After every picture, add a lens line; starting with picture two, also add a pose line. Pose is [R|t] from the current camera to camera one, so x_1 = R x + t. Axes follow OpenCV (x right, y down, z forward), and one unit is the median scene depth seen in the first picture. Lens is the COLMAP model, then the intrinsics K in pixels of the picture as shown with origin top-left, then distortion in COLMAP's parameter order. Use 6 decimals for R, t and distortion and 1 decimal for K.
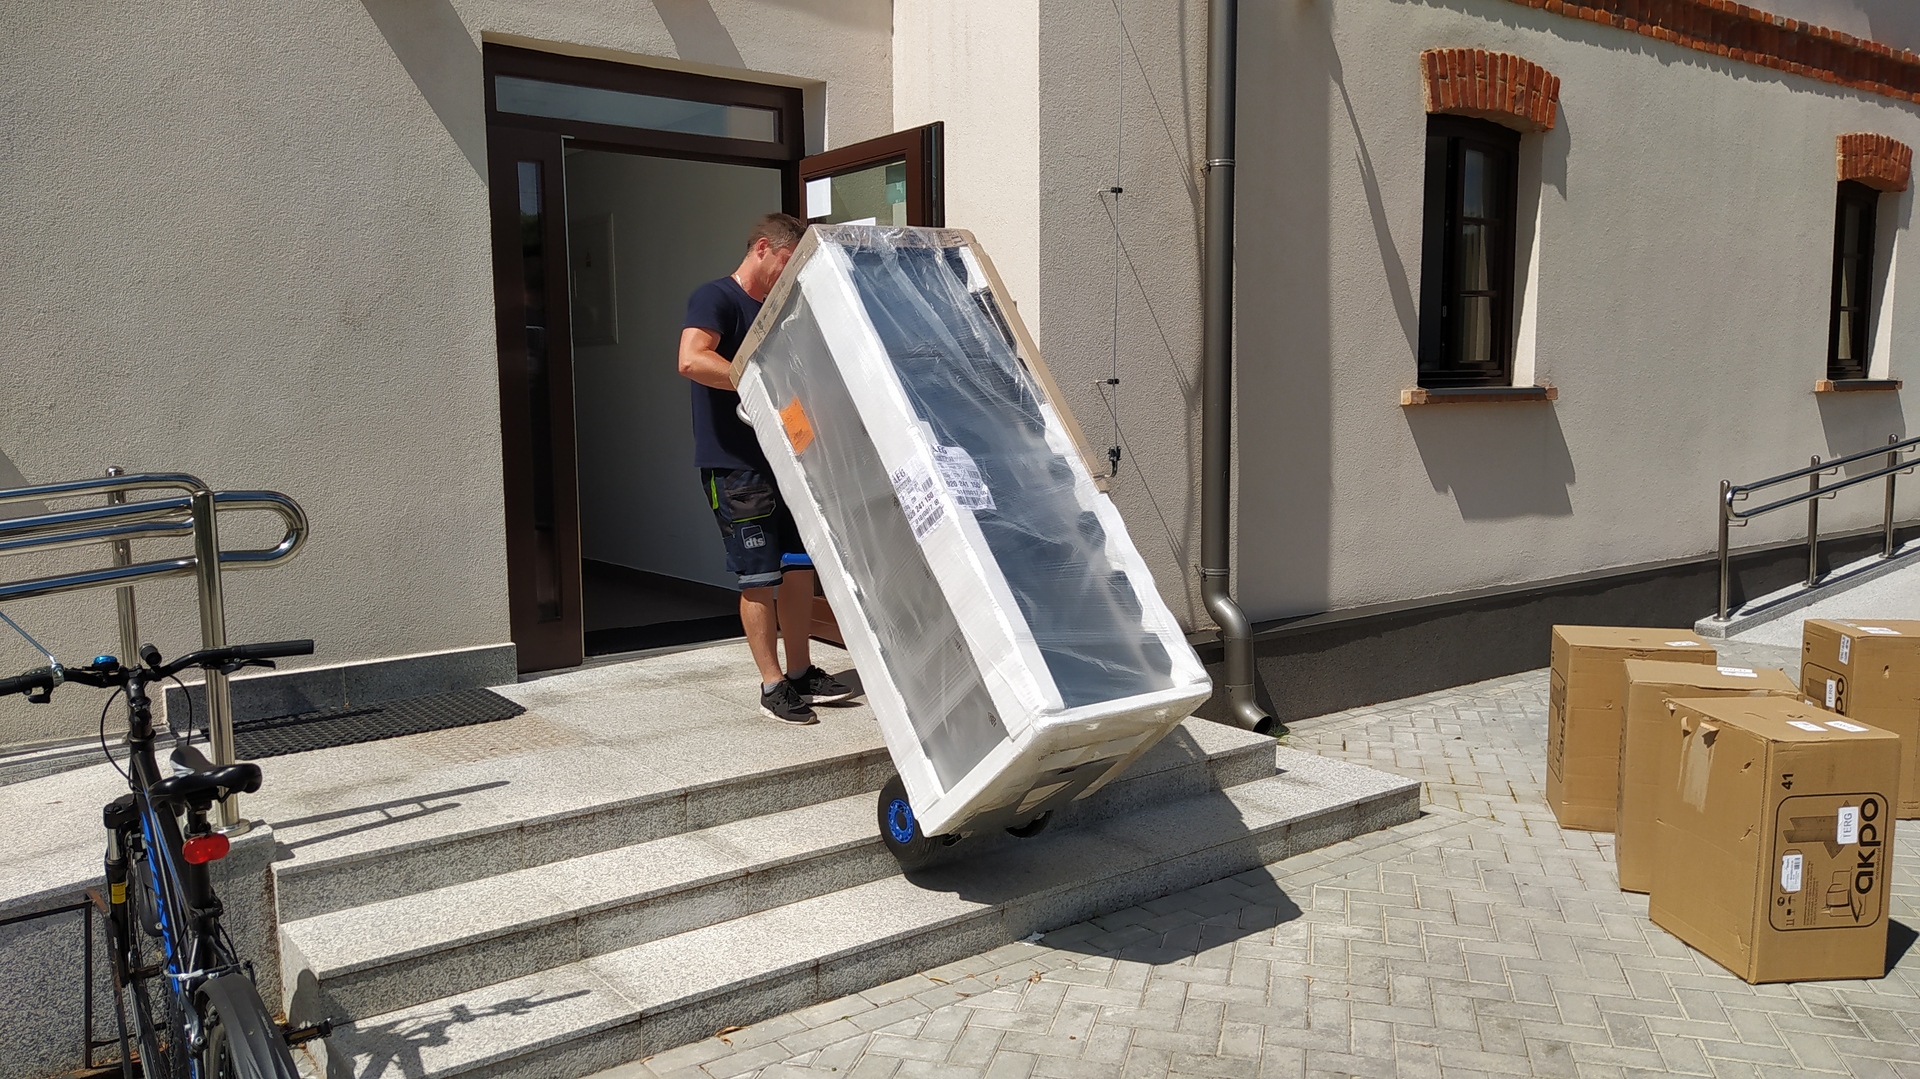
lens RADIAL K [[1507.8, 0, 922.8], [0, 1507.8, 540.8], [0, 0, 1]] dist [0.032408, -0.001216]
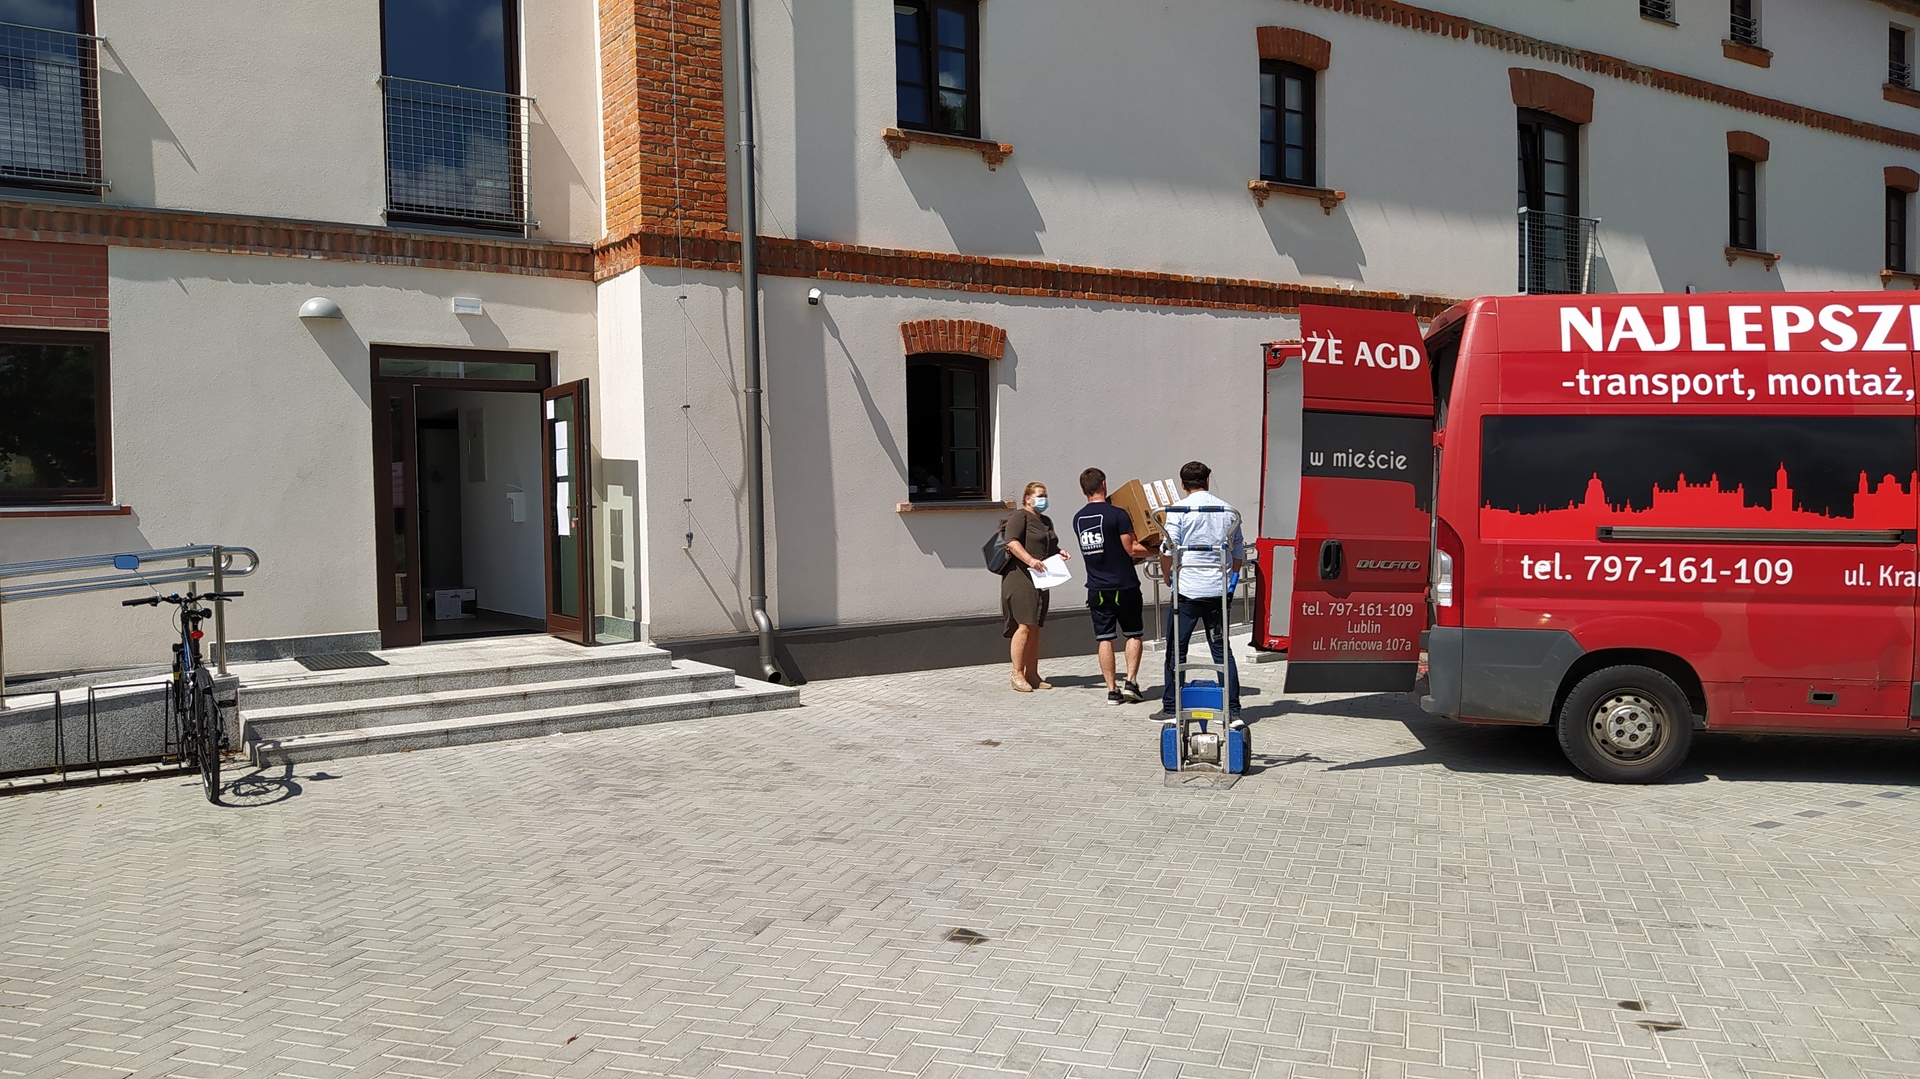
lens RADIAL K [[1502.3, 0, 949.3], [0, 1502.3, 515.2], [0, 0, 1]] dist [0.123102, -0.219039]
pose [[0.998784, -0.008535, -0.048563, 0.597586], [0.003981, 0.995647, -0.093117, 0.106493], [0.049147, 0.092811, 0.994470, -1.020028]]
